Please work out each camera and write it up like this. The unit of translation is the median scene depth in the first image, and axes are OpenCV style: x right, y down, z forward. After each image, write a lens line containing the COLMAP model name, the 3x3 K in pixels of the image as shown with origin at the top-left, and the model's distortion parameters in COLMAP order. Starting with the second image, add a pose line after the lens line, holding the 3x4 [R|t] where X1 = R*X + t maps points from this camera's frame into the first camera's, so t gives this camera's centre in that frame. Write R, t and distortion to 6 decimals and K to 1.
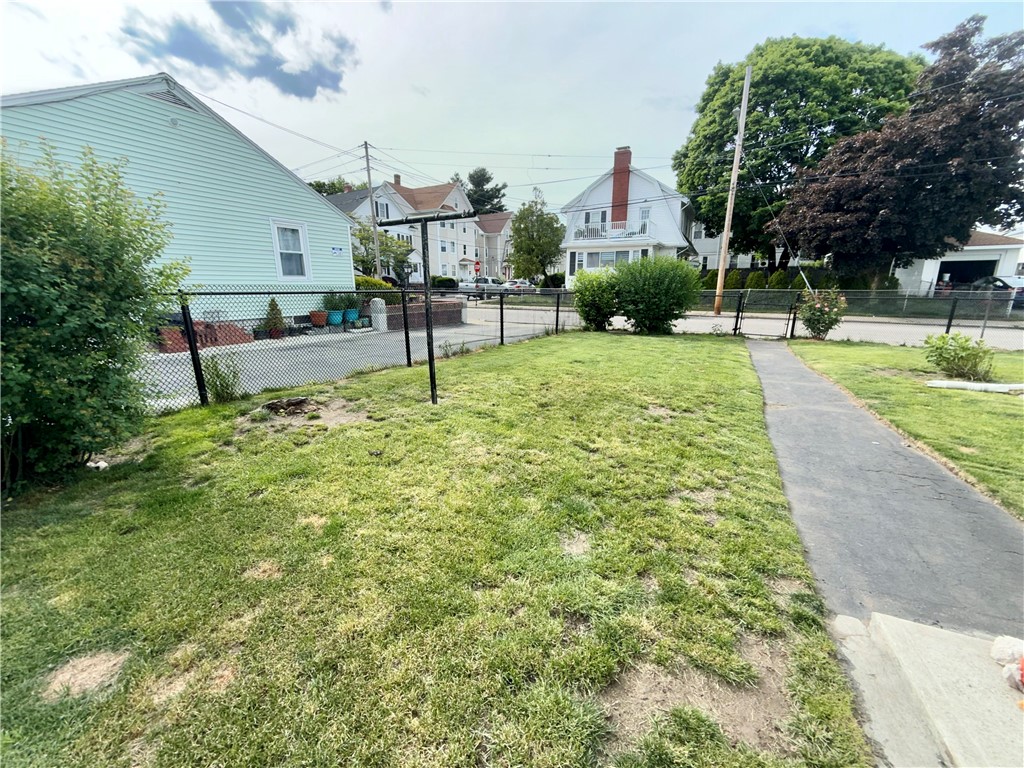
lens RADIAL K [[409.7, 0, 519.7], [0, 409.7, 383.9], [0, 0, 1]] dist [0.002070, -0.001094]
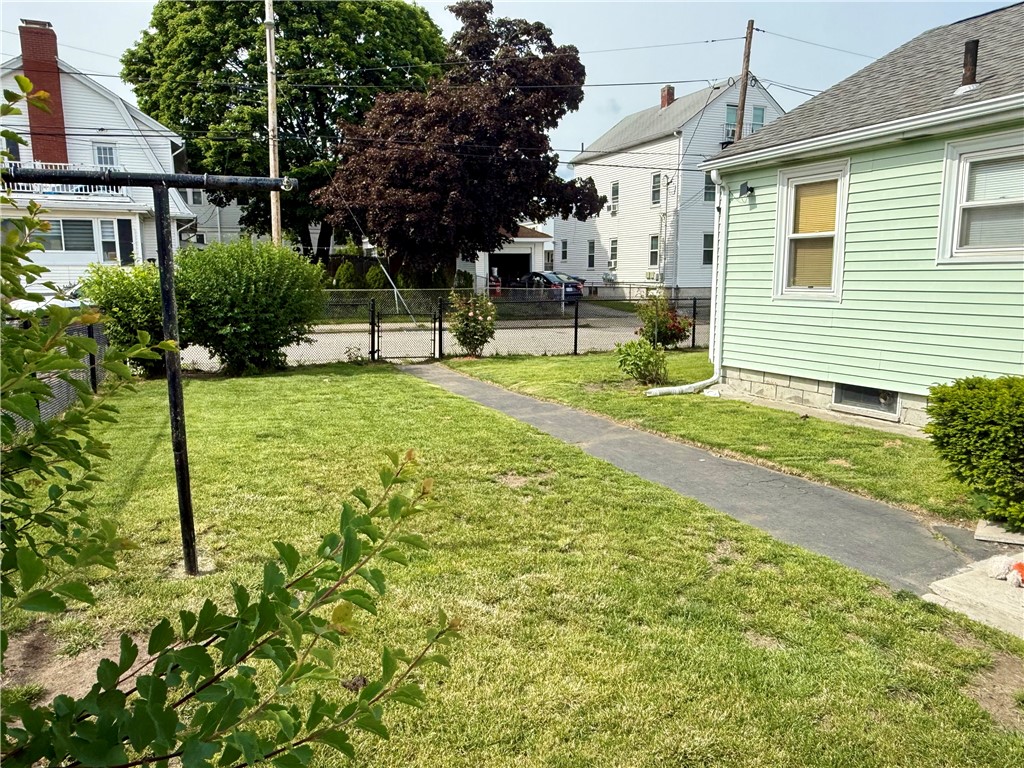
lens RADIAL K [[709.0, 0, 517.4], [0, 709.0, 382.8], [0, 0, 1]] dist [0.005093, 0.001532]
pose [[0.637843, -0.116327, 0.761330, -0.230890], [0.183971, 0.982924, -0.003946, -0.037867], [-0.747871, 0.142580, 0.648352, 0.077021]]
